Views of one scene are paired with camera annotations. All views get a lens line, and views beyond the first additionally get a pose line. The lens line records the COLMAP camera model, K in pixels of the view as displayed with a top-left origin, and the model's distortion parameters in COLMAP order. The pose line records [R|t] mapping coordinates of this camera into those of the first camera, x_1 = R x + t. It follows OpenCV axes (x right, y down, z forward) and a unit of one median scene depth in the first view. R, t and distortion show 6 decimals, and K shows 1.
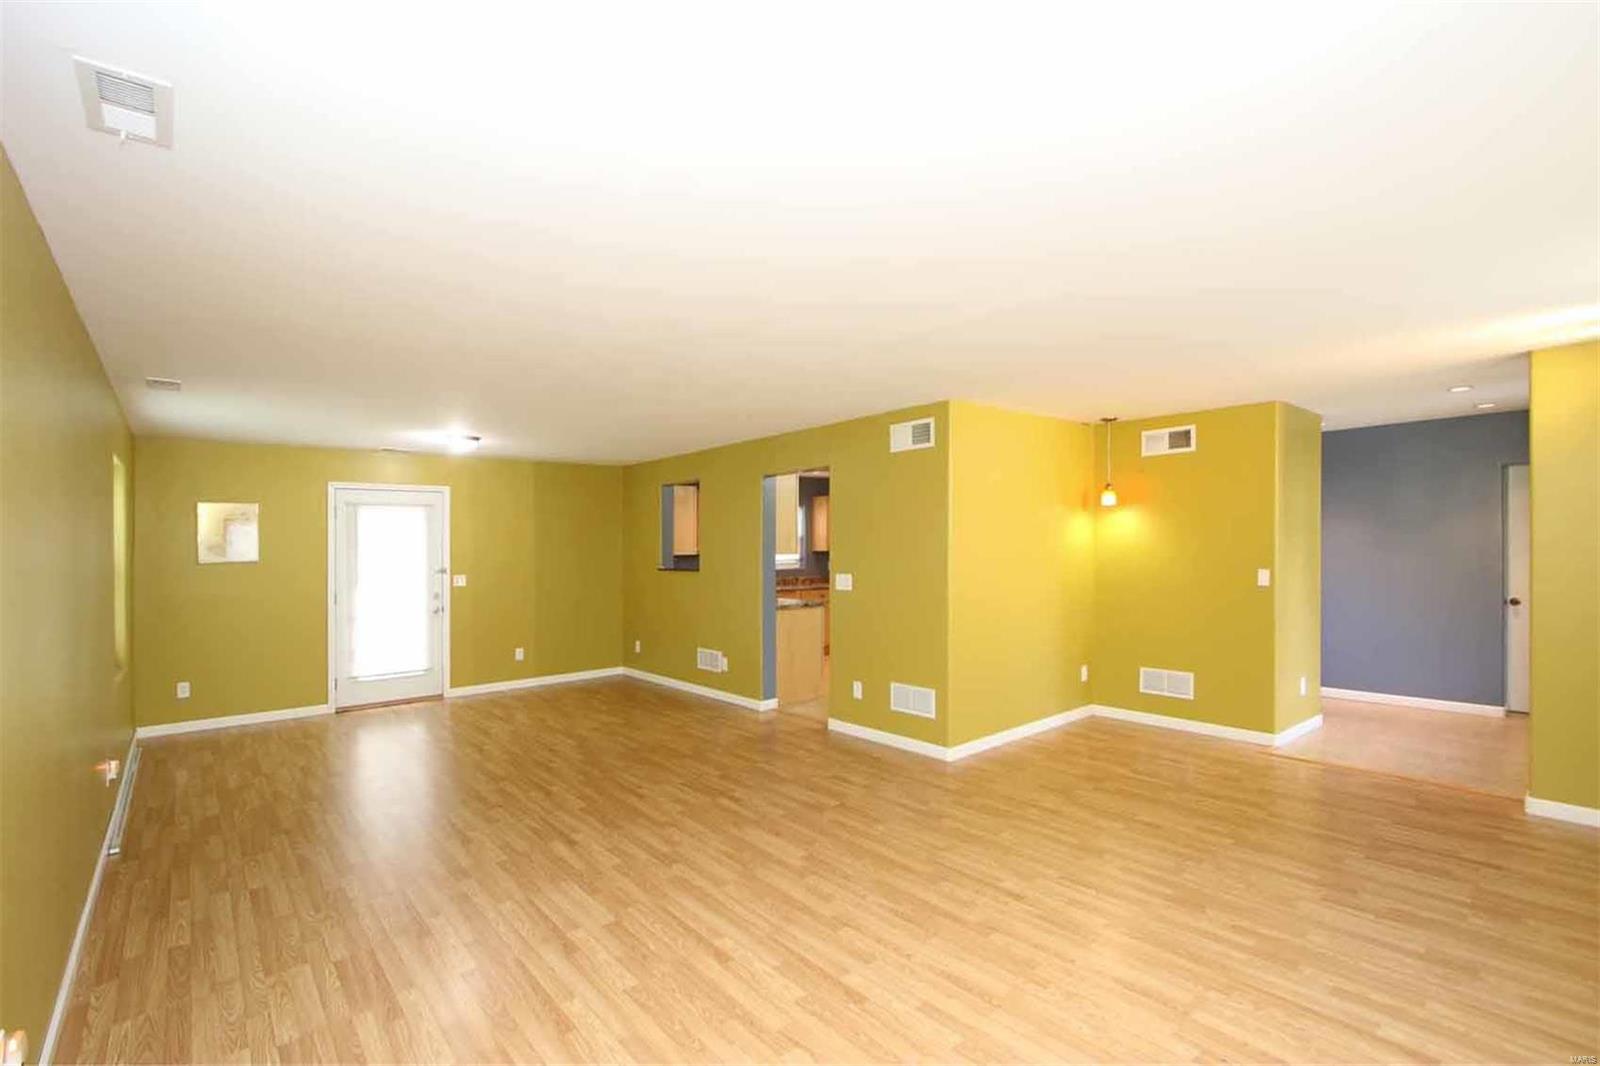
lens RADIAL K [[730.6, 0, 798.4], [0, 730.6, 542.3], [0, 0, 1]] dist [-0.017167, -0.000379]
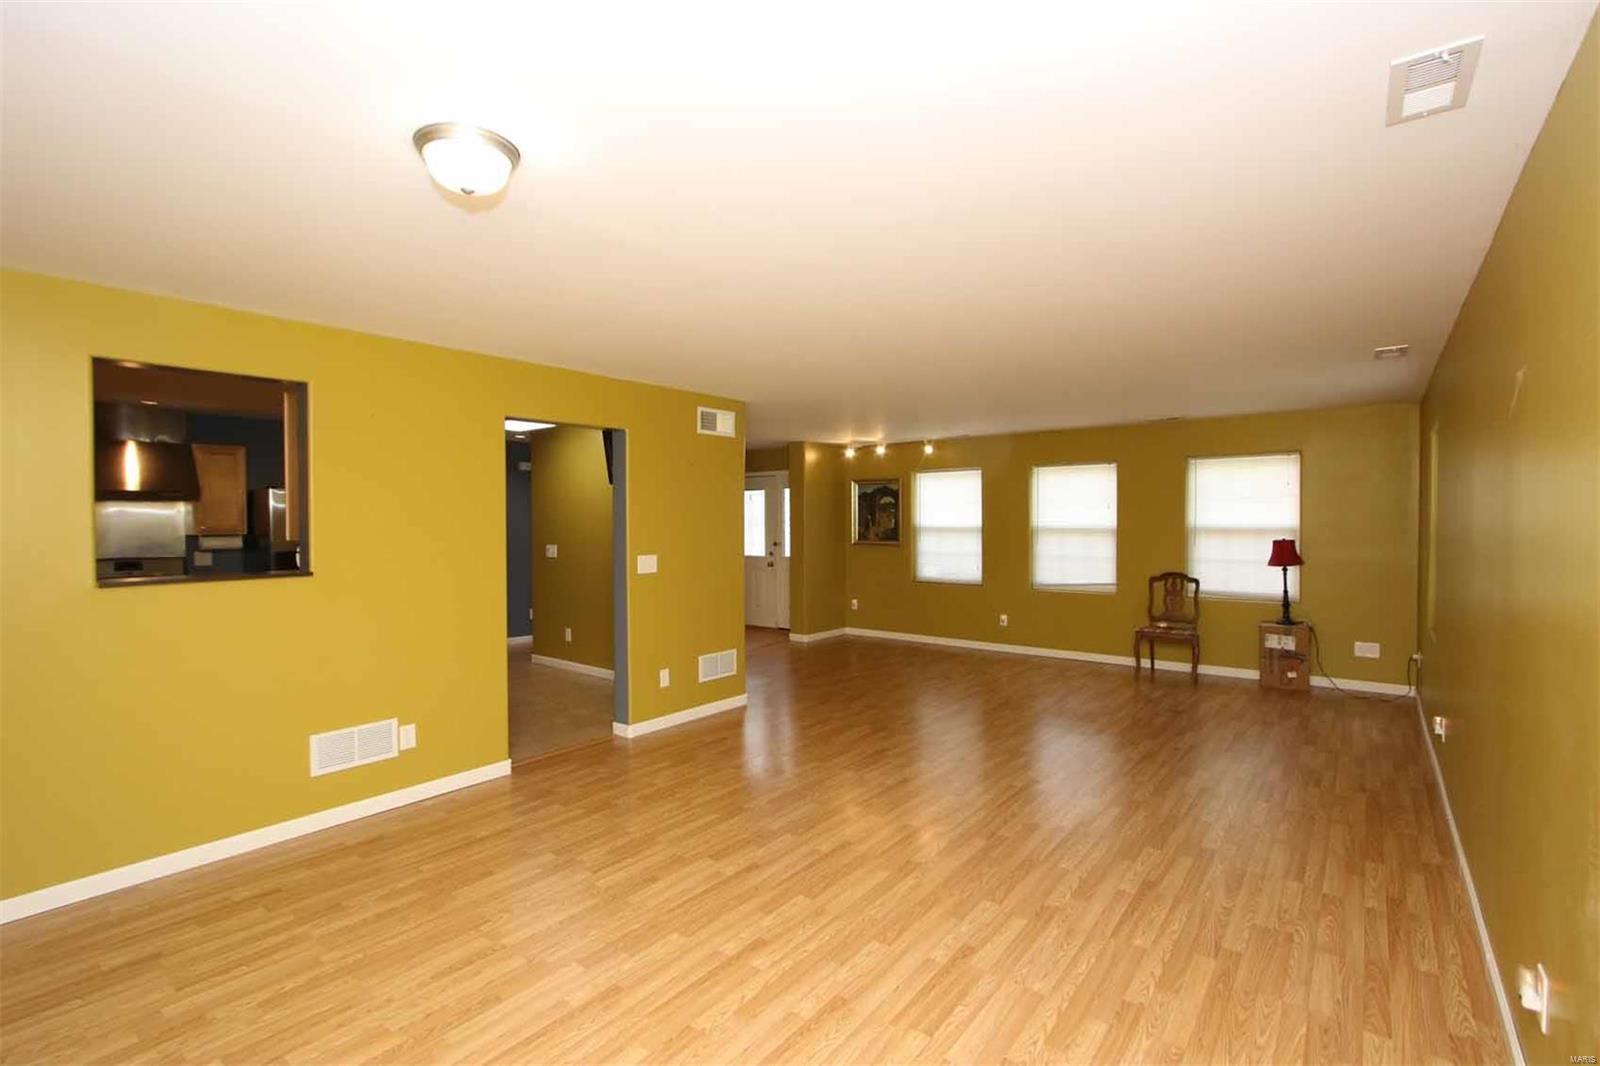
lens RADIAL K [[730.6, 0, 796.6], [0, 730.6, 530.4], [0, 0, 1]] dist [-0.017167, -0.000379]
pose [[-0.199630, 0.004224, 0.979862, -0.820168], [0.003498, 0.999987, -0.003598, 0.016841], [-0.979865, 0.002709, -0.199642, 0.967526]]
